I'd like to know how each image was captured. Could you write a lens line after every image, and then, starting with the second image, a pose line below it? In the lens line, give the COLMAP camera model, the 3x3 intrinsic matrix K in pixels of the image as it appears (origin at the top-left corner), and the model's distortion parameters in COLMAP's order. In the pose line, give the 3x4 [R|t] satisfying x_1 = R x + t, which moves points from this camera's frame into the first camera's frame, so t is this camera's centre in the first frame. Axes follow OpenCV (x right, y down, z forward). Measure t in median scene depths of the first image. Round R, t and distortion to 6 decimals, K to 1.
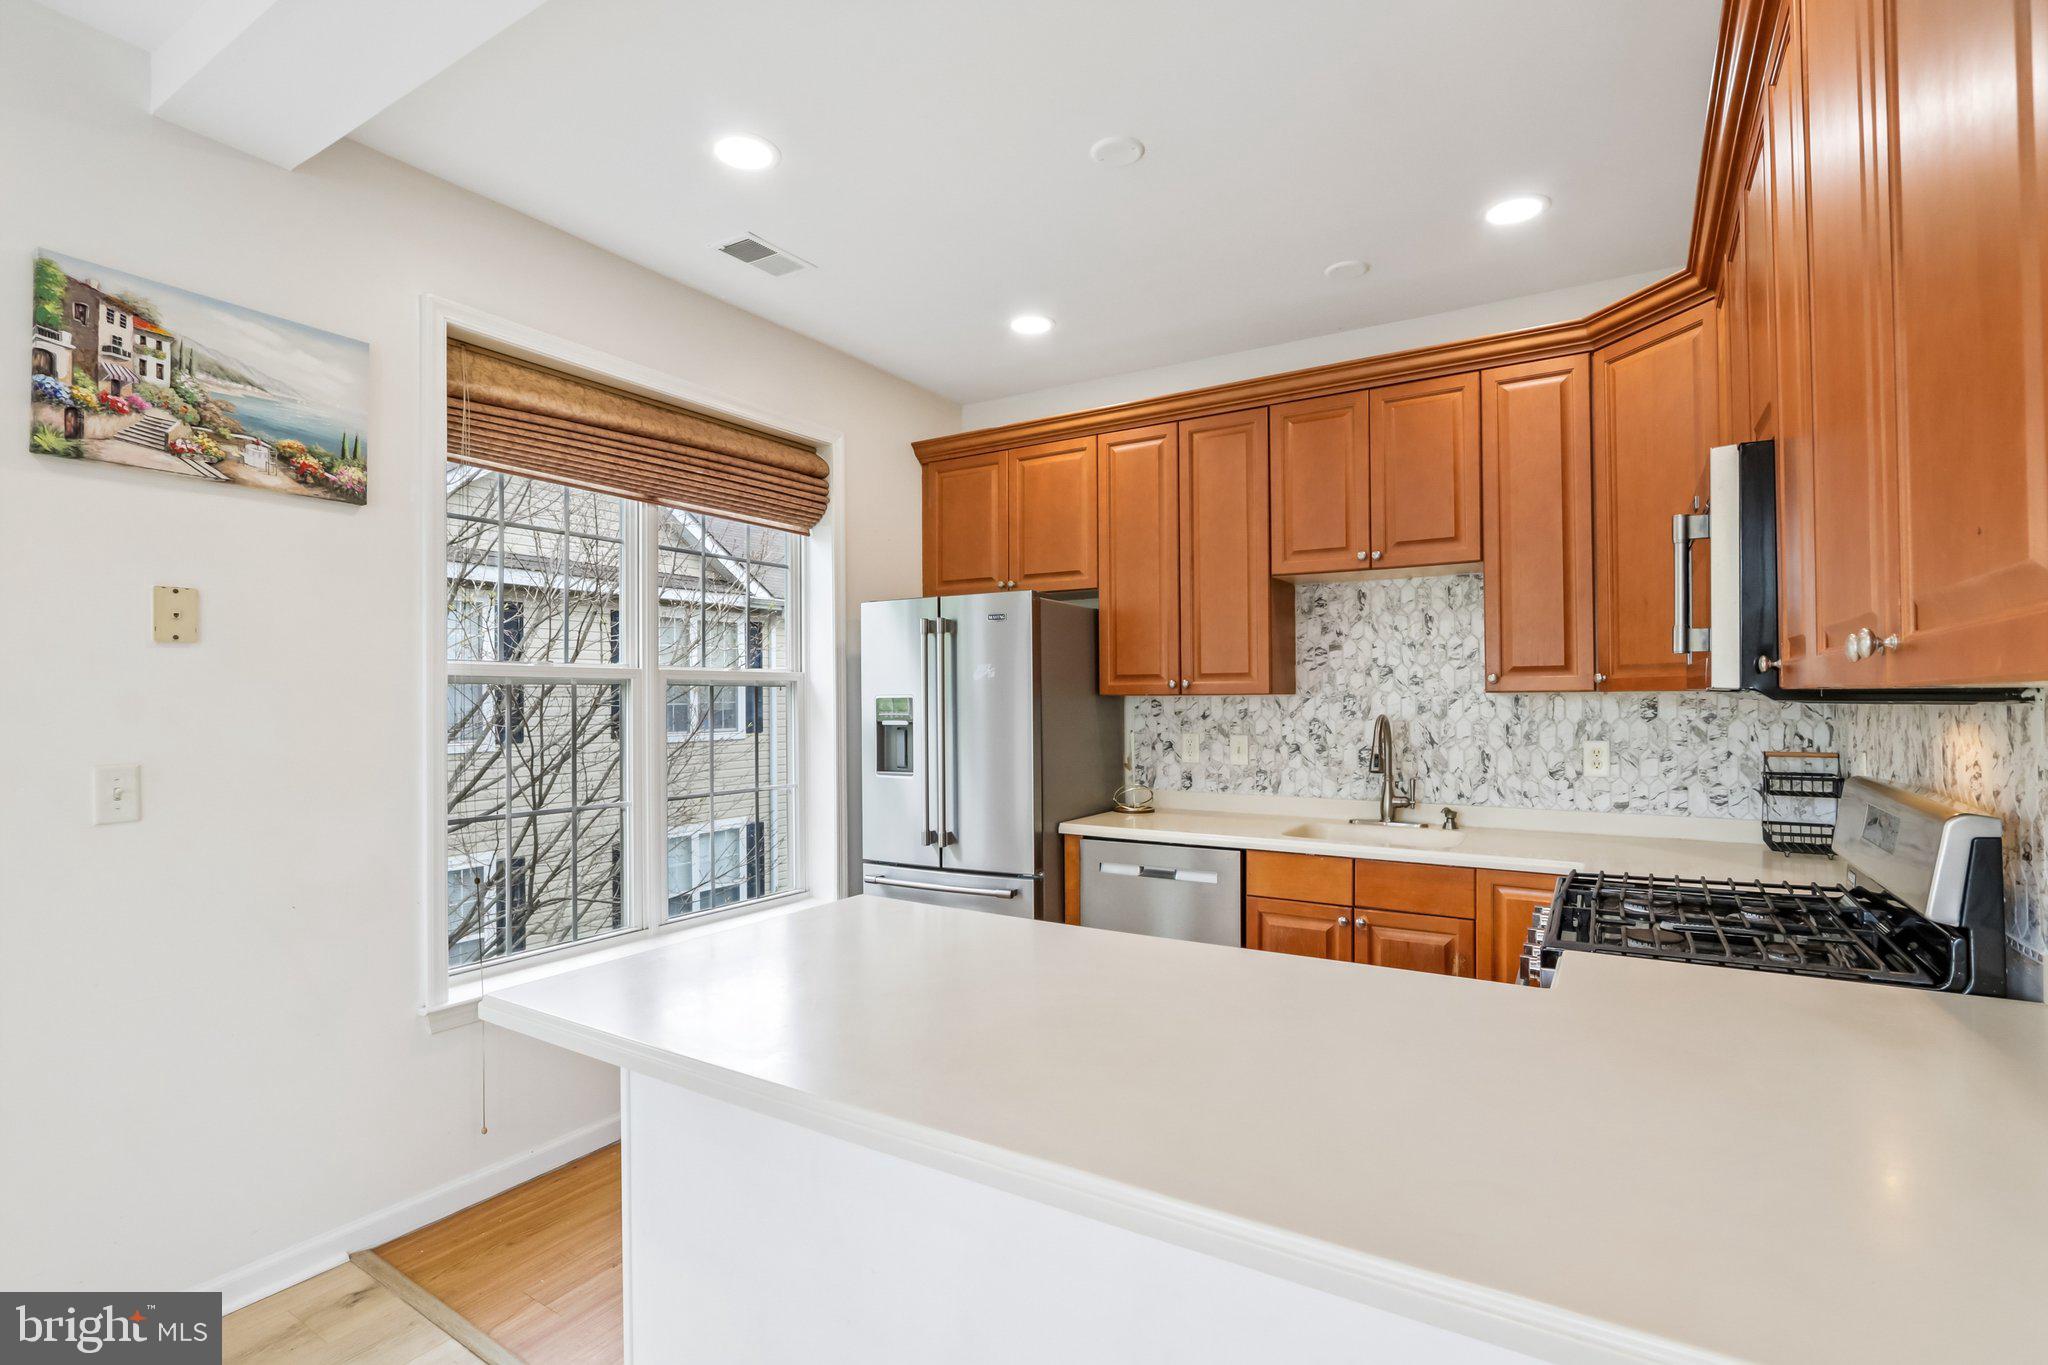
lens RADIAL K [[939.7, 0, 1026.8], [0, 939.7, 684.3], [0, 0, 1]] dist [-0.024226, 0.004666]
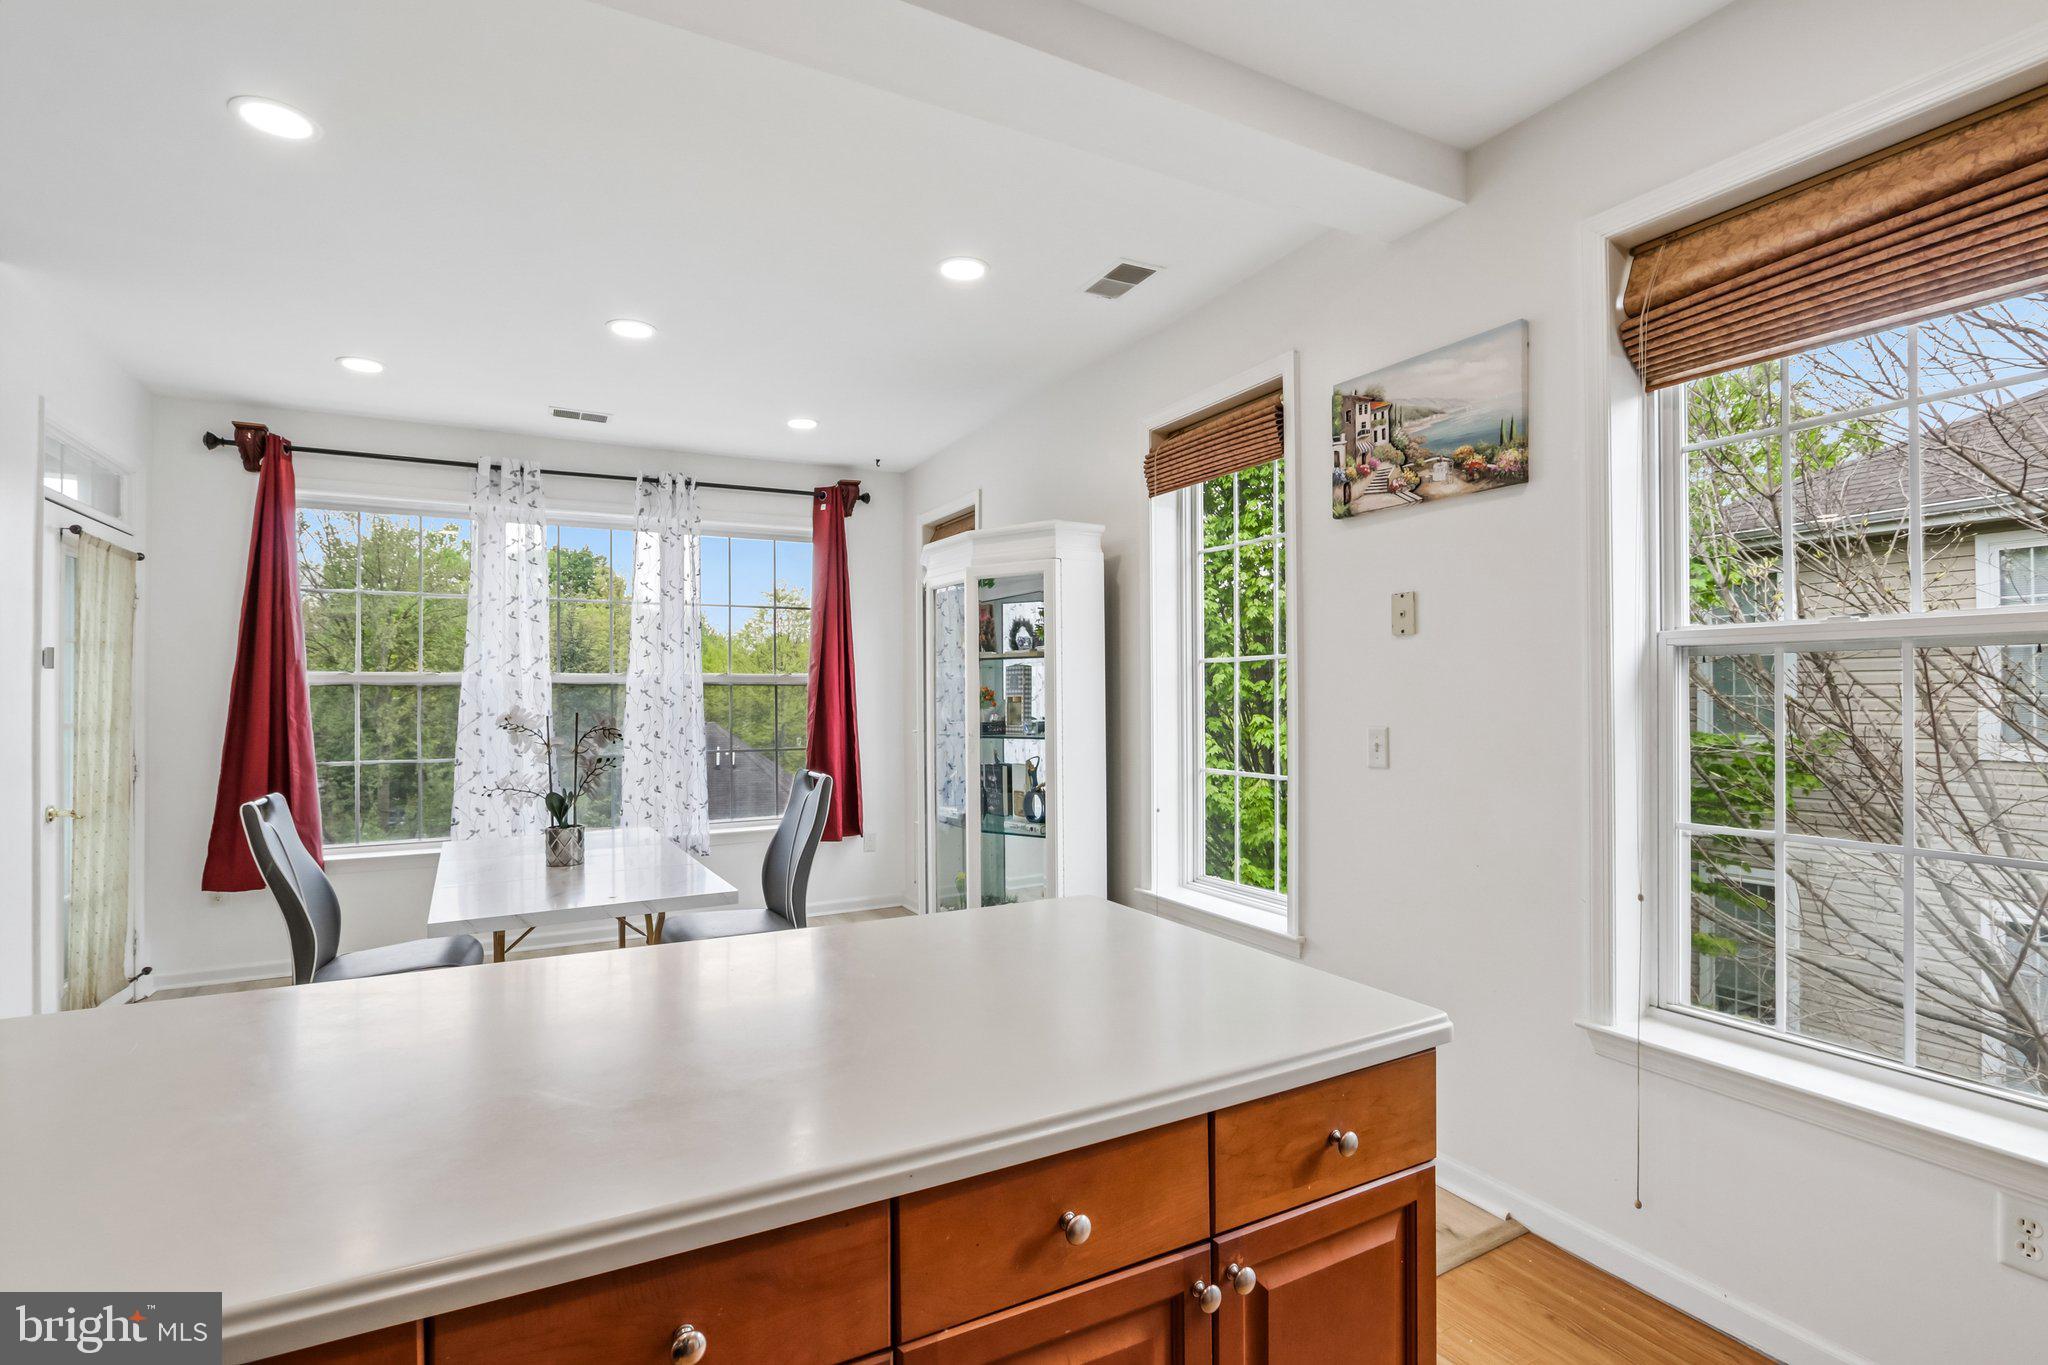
lens RADIAL K [[939.7, 0, 999.9], [0, 939.7, 685.5], [0, 0, 1]] dist [-0.024226, 0.004666]
pose [[-0.509752, 0.000228, -0.860321, 0.334876], [0.018577, 0.999770, -0.010742, 0.019528], [0.860121, -0.021457, -0.509639, 0.786905]]
